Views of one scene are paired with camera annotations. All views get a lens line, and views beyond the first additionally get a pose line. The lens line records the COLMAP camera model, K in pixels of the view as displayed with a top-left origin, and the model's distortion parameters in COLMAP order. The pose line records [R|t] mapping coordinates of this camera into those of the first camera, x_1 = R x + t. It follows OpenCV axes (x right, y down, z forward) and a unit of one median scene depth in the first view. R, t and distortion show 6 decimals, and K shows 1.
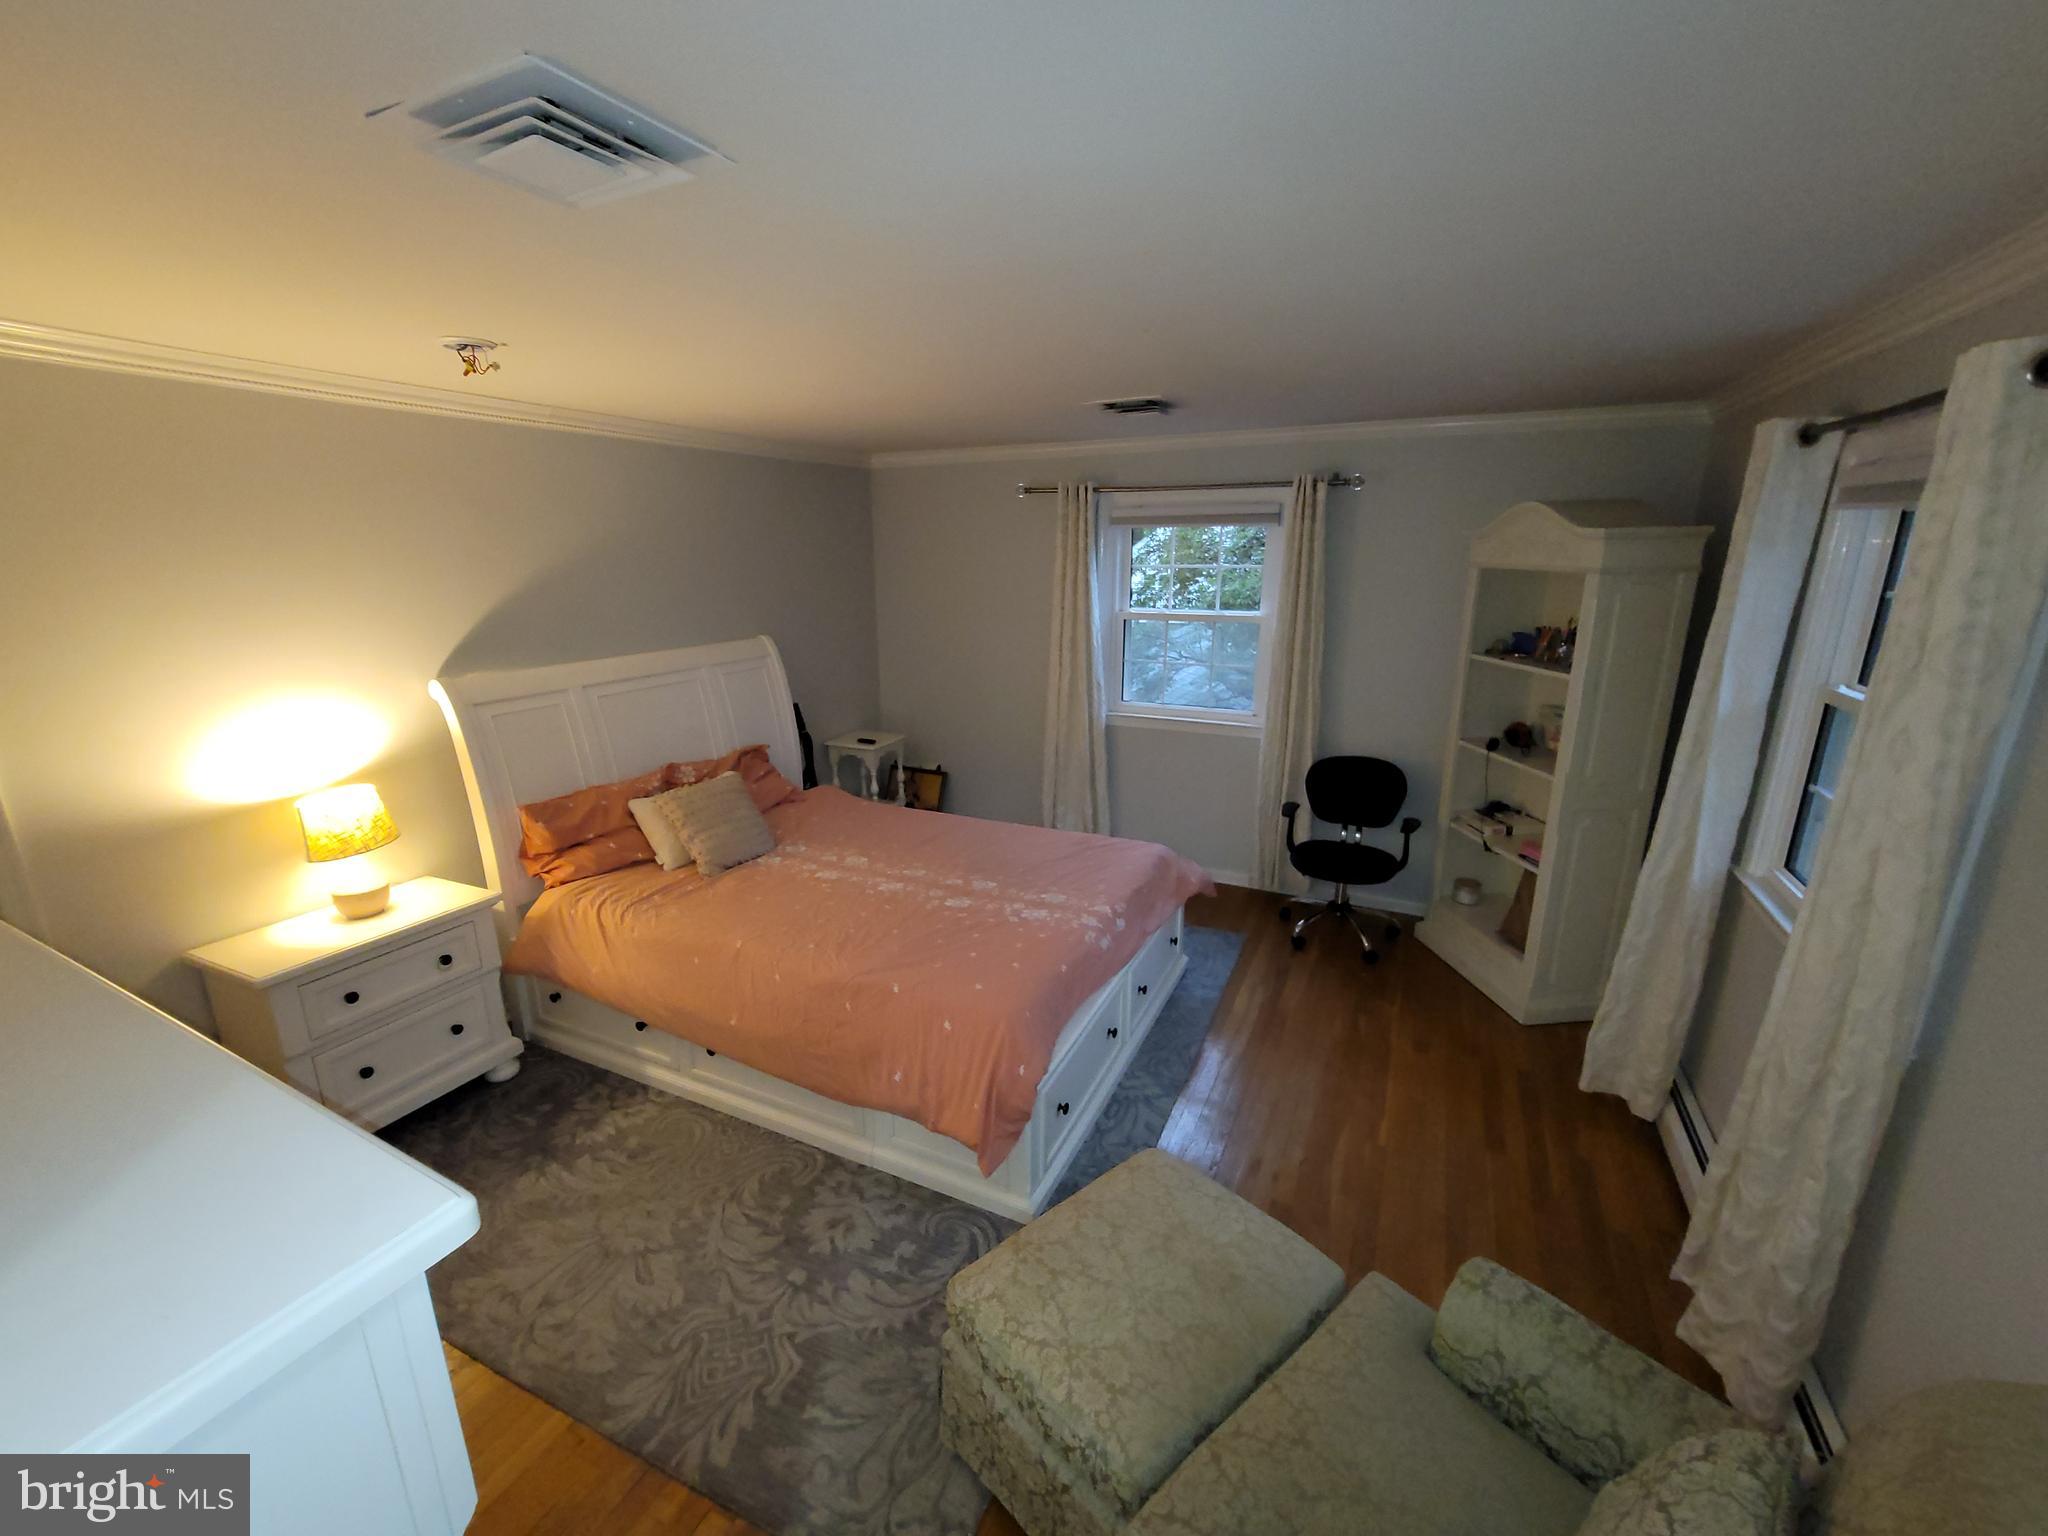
lens RADIAL K [[837.3, 0, 1012.2], [0, 837.3, 768.3], [0, 0, 1]] dist [-0.006178, 0.000703]
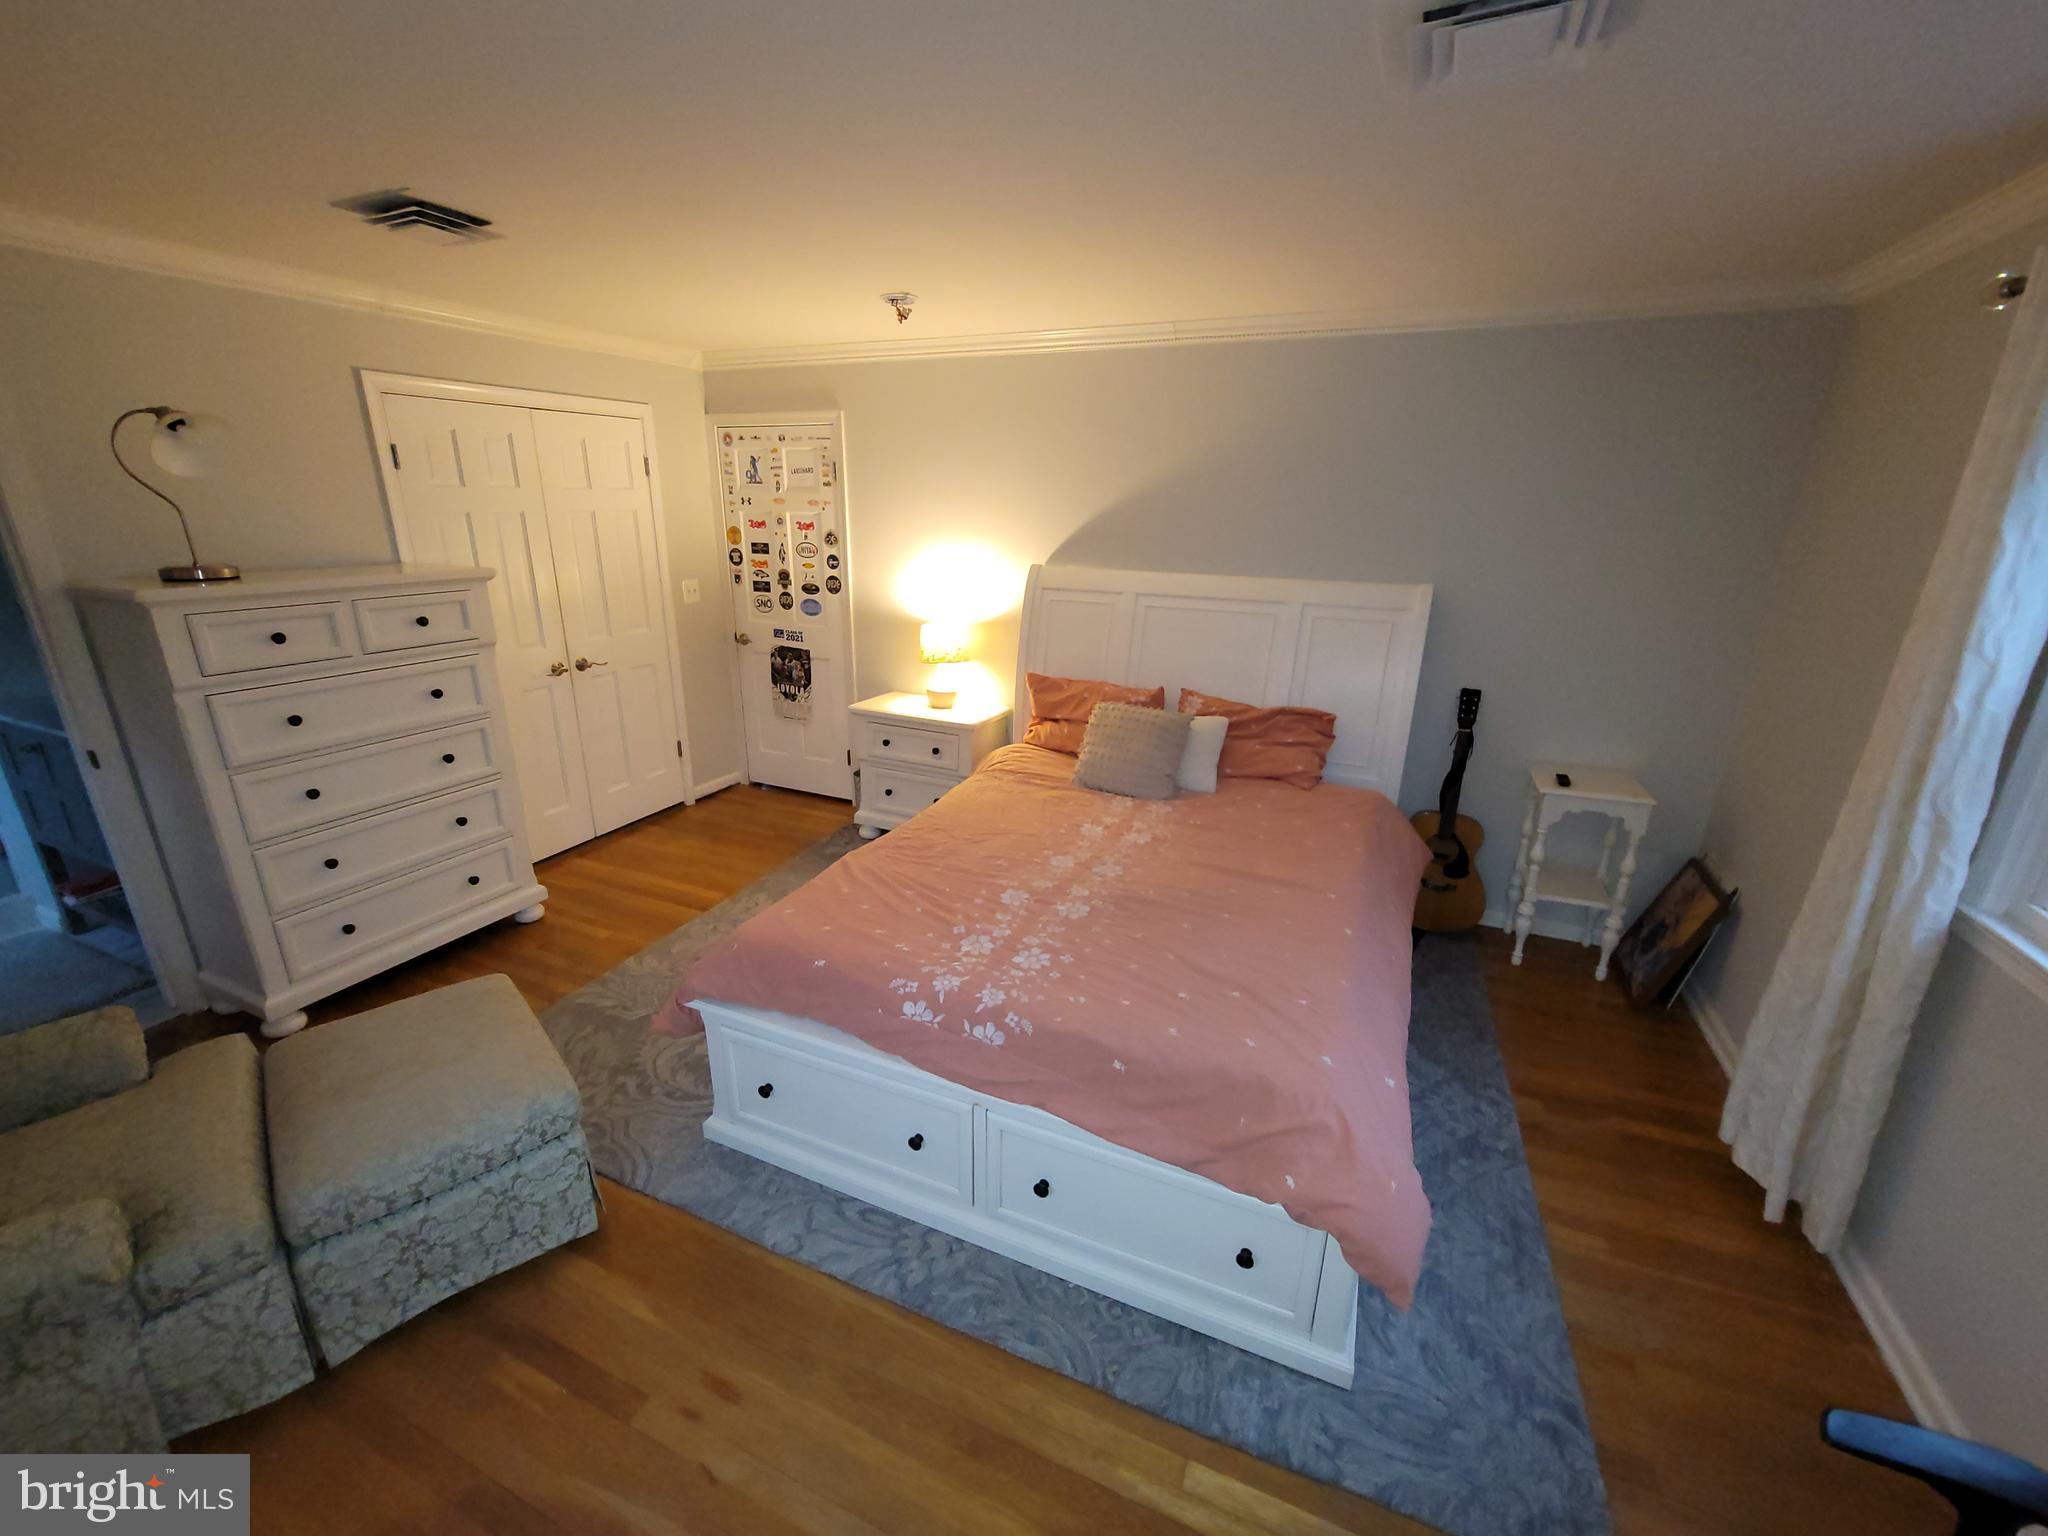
lens RADIAL K [[837.3, 0, 1017.5], [0, 837.3, 774.0], [0, 0, 1]] dist [-0.006178, 0.000703]
pose [[0.042656, 0.319744, -0.946543, 0.627074], [-0.267924, 0.916365, 0.297475, -0.178056], [0.962495, 0.240912, 0.124756, 0.838134]]
